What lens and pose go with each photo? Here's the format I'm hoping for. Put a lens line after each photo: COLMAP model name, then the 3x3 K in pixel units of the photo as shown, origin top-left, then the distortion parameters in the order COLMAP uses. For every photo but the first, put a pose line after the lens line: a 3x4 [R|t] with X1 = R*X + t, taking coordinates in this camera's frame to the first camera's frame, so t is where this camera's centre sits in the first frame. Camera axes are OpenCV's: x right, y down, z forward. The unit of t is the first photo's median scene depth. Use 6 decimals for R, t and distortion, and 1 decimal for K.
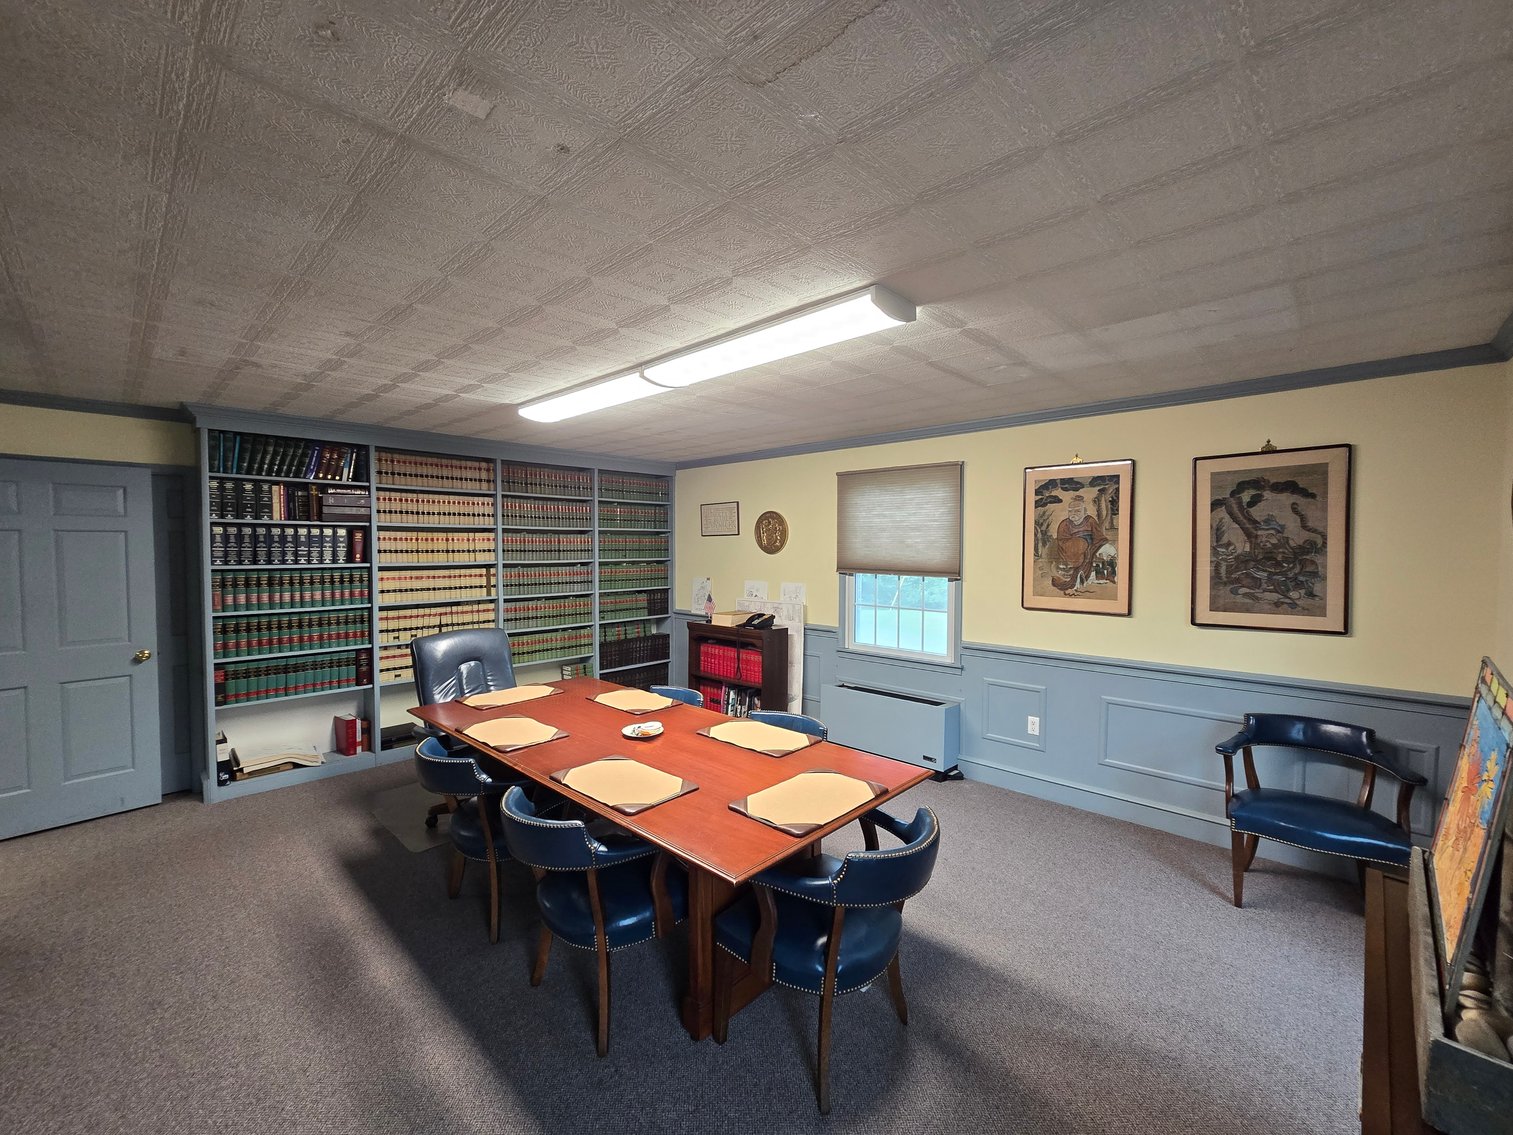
lens RADIAL K [[621.5, 0, 751.7], [0, 621.5, 565.8], [0, 0, 1]] dist [-0.000017, 0.002494]
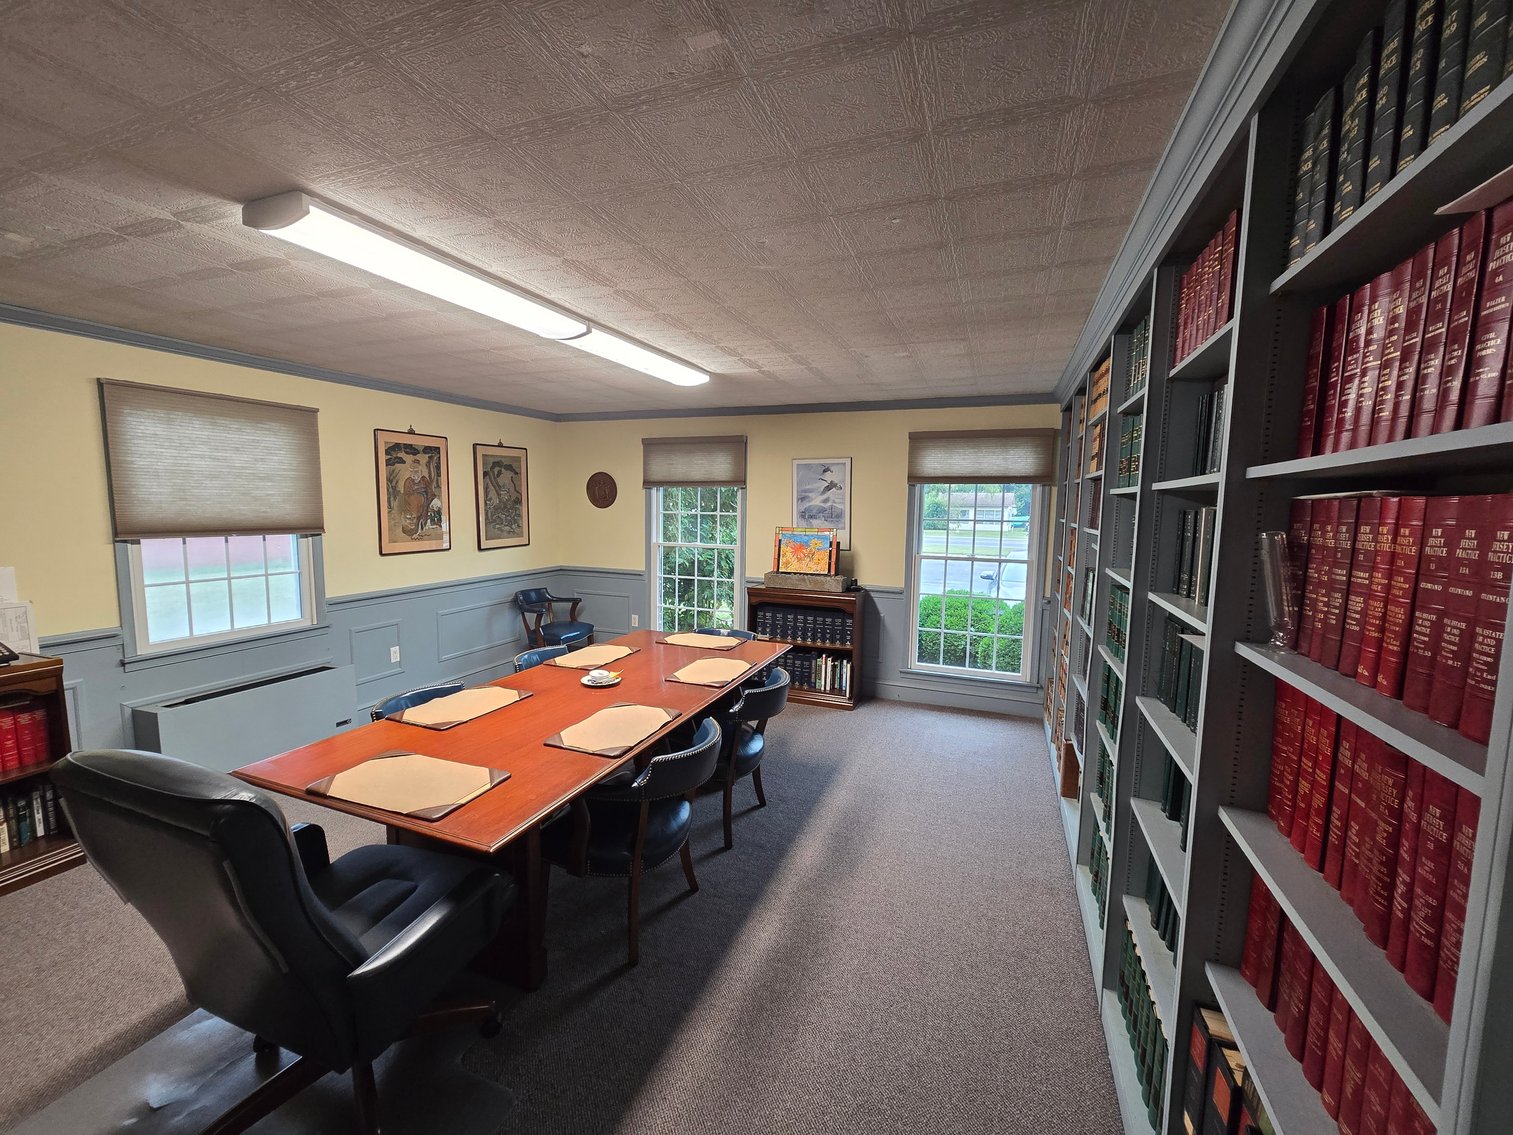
lens RADIAL K [[621.5, 0, 751.7], [0, 621.5, 565.8], [0, 0, 1]] dist [-0.000017, 0.002494]
pose [[-0.374288, -0.101652, 0.921724, -0.895759], [0.018424, 0.992962, 0.116990, -0.033367], [-0.927129, 0.060769, -0.369781, 0.839738]]
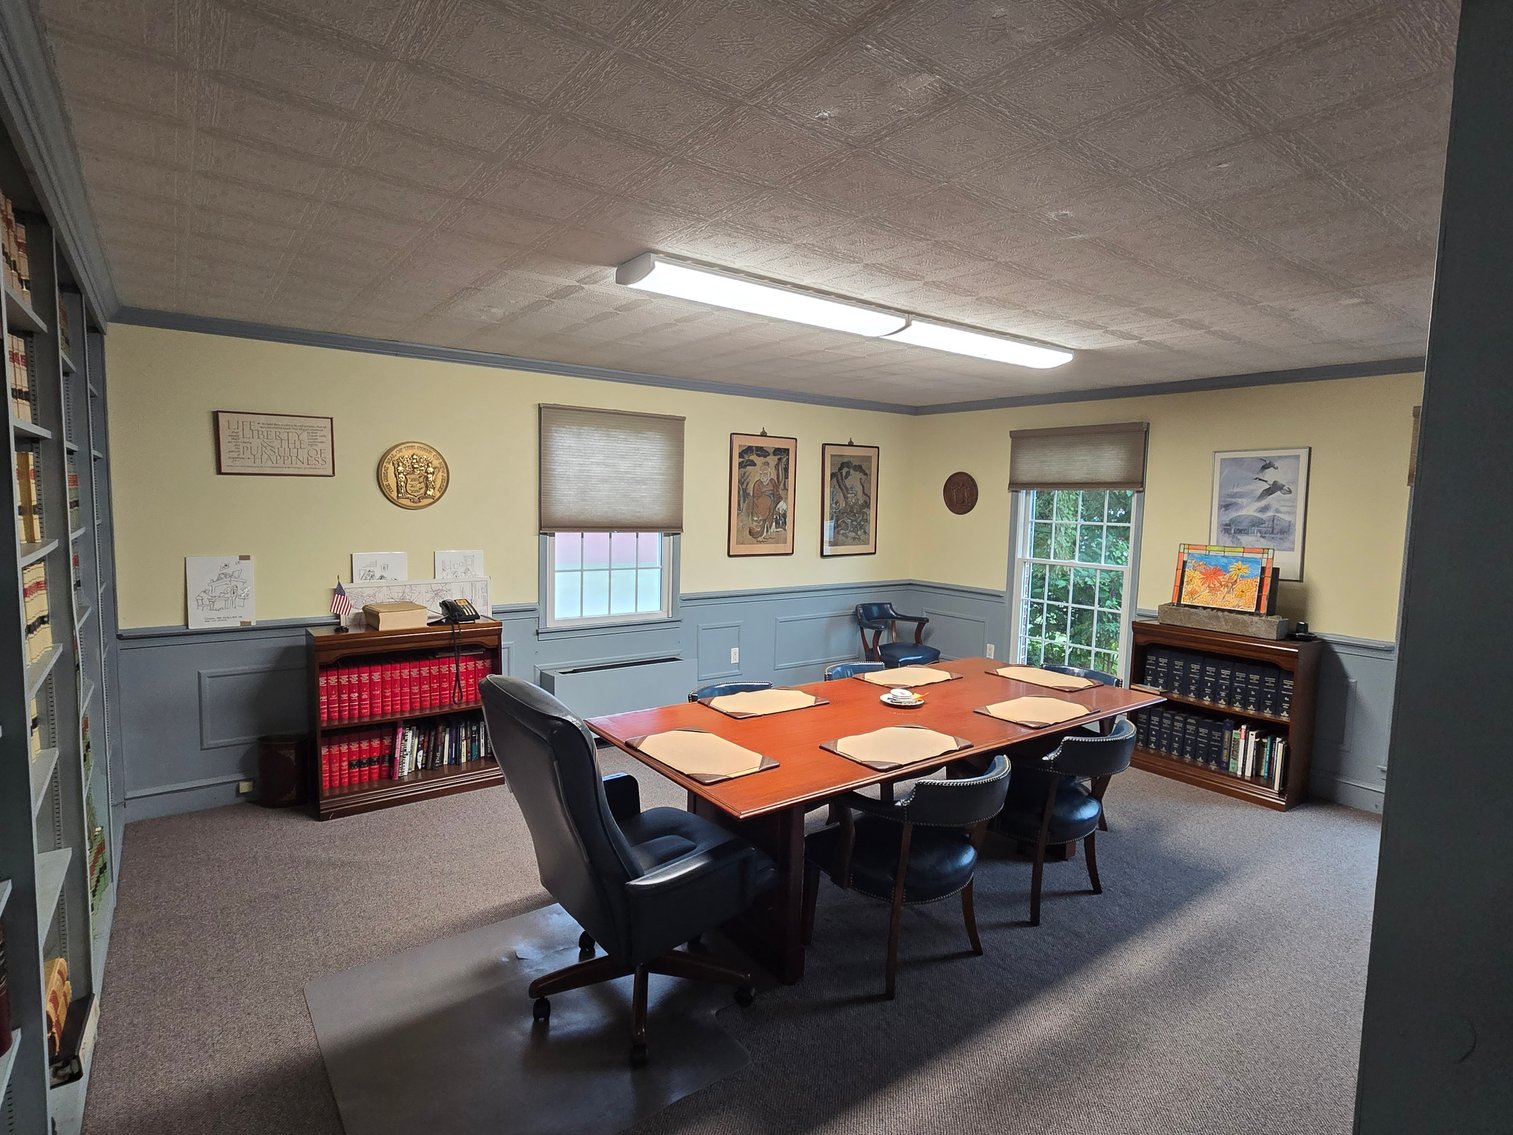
lens RADIAL K [[780.6, 0, 750.4], [0, 780.6, 565.0], [0, 0, 1]] dist [0.000291, 0.000692]
pose [[0.171435, -0.080478, 0.981903, -1.018379], [0.010371, 0.996750, 0.079884, -0.031492], [-0.985141, -0.003511, 0.171712, 0.753561]]
